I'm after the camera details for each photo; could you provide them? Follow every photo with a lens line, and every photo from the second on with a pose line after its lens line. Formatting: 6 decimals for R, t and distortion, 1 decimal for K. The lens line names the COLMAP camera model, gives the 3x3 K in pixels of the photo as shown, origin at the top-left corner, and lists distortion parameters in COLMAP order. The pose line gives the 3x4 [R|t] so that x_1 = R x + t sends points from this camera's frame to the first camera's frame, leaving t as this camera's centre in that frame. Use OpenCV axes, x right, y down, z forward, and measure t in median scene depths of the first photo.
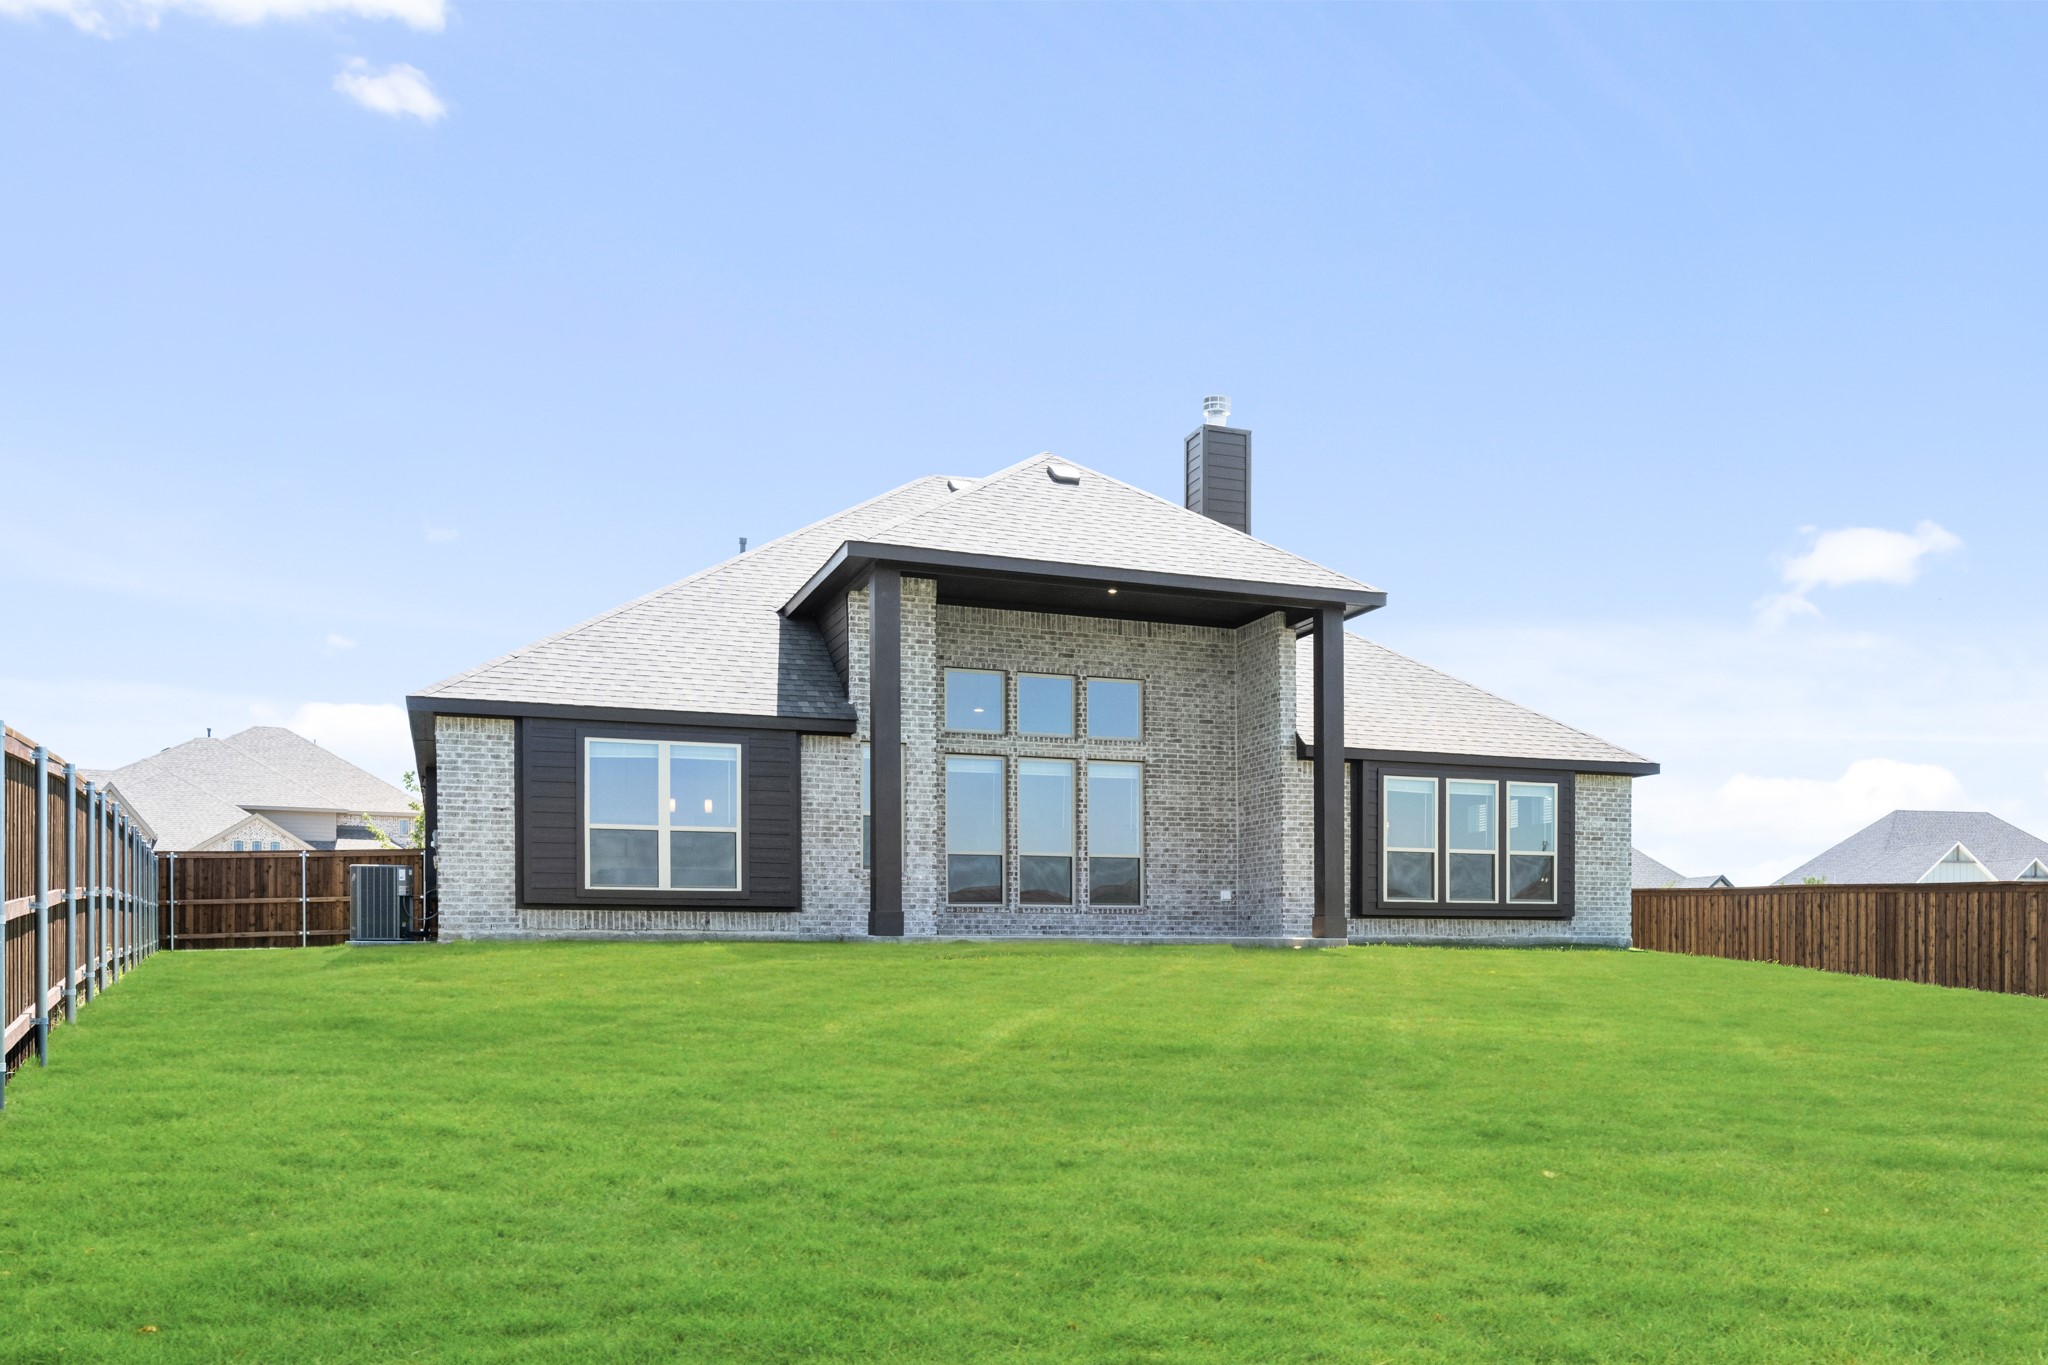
lens RADIAL K [[1306.5, 0, 1024.0], [0, 1306.5, 682.5], [0, 0, 1]] dist [-0.000951, -0.000104]
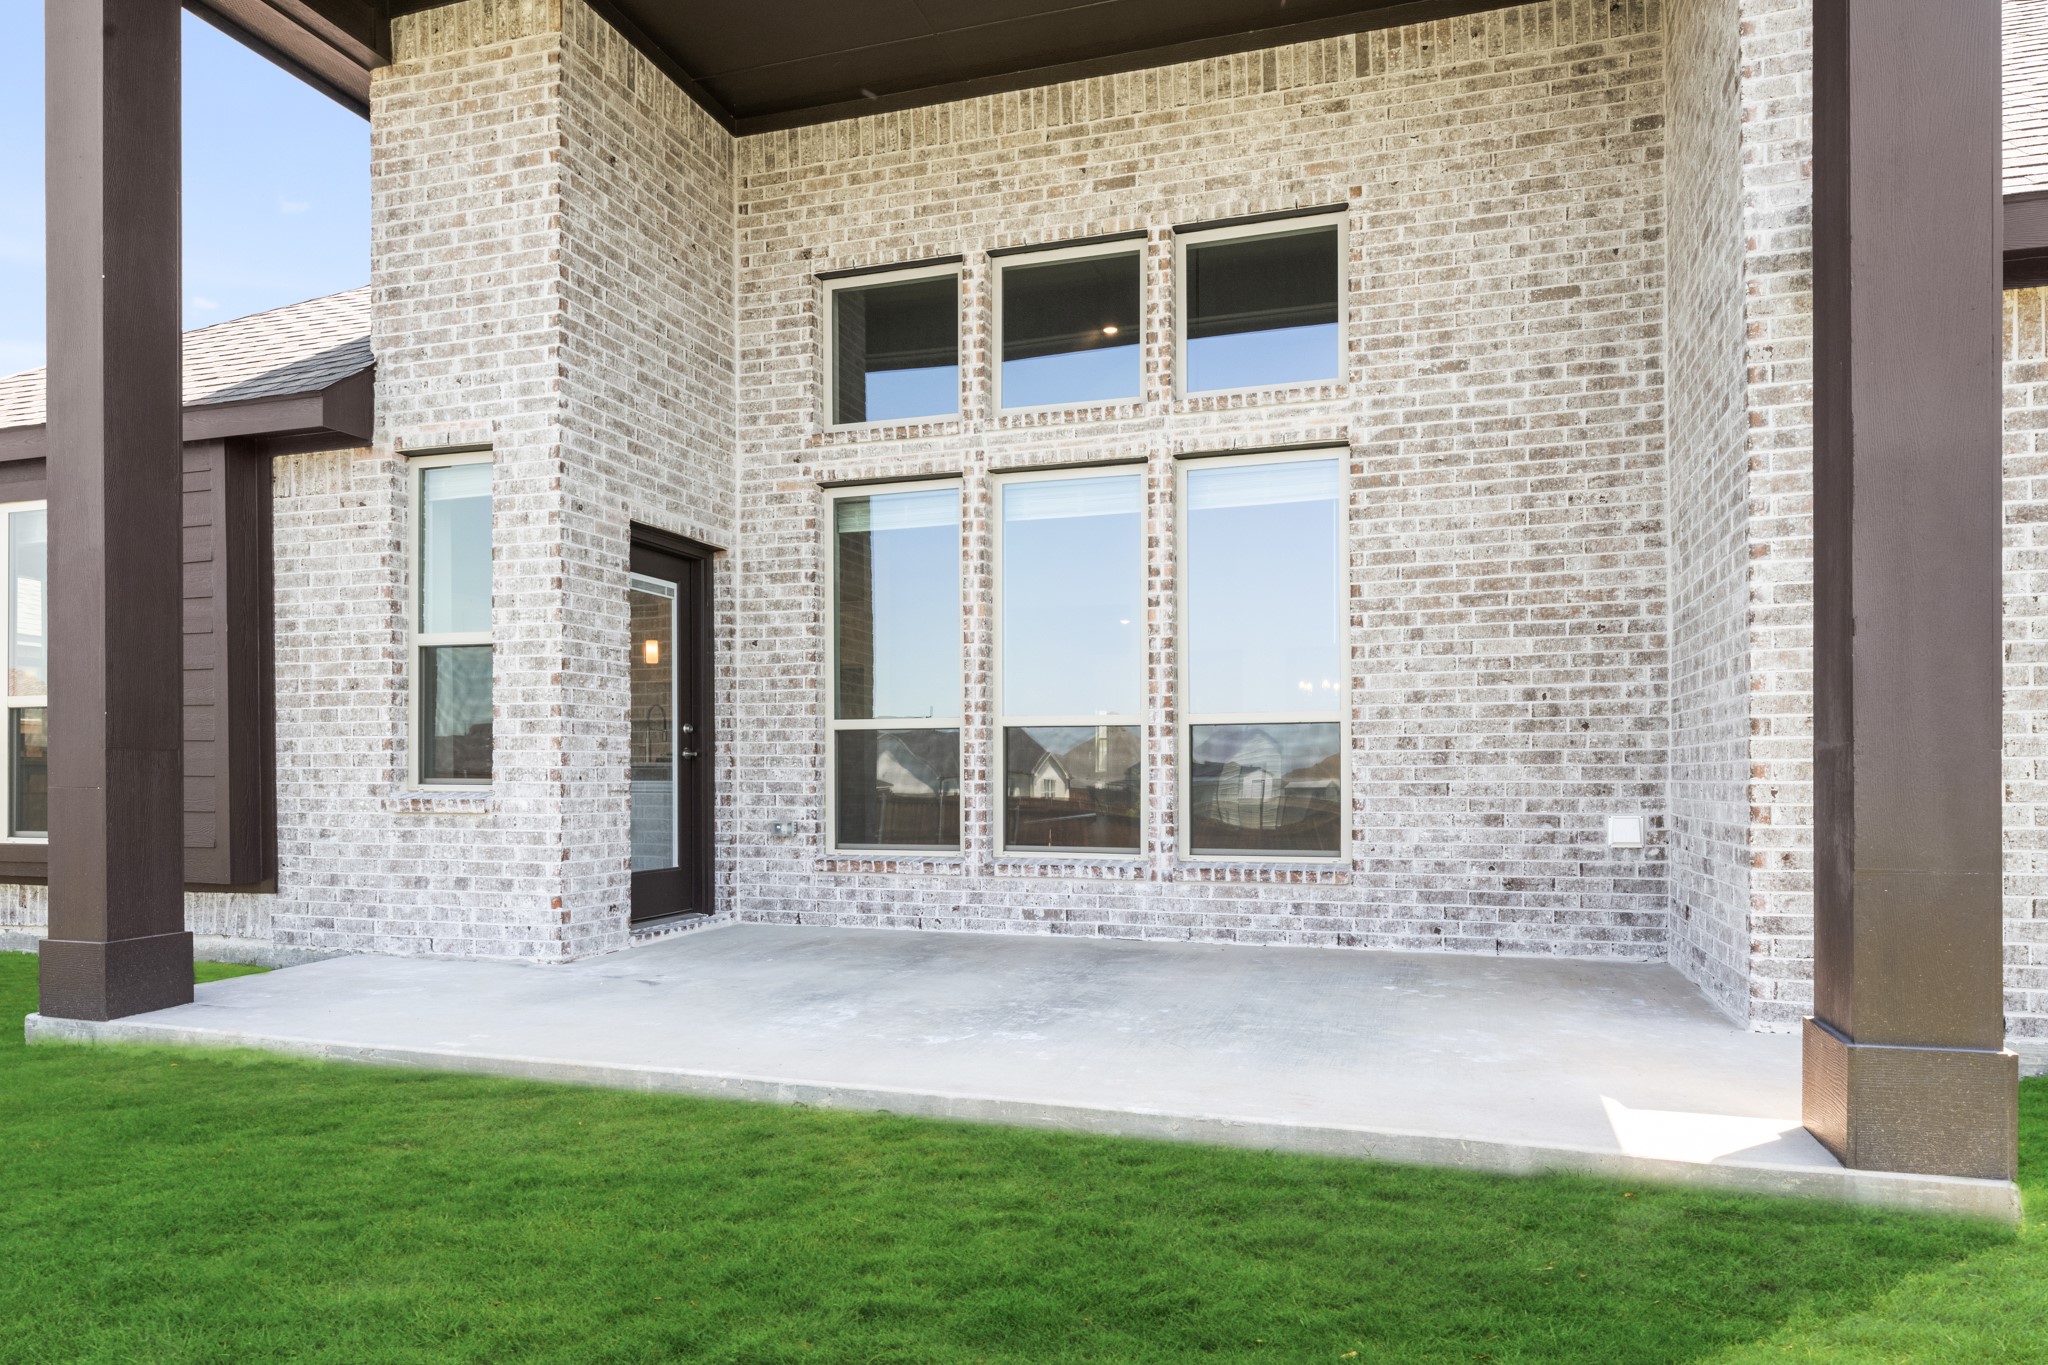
lens RADIAL K [[1158.2, 0, 1089.4], [0, 1158.2, 708.2], [0, 0, 1]] dist [-0.000584, 0.000457]
pose [[0.844359, -0.035878, -0.534575, 0.201509], [0.106886, 0.988979, 0.102451, 0.094156], [0.525008, -0.143644, 0.838888, 0.722874]]
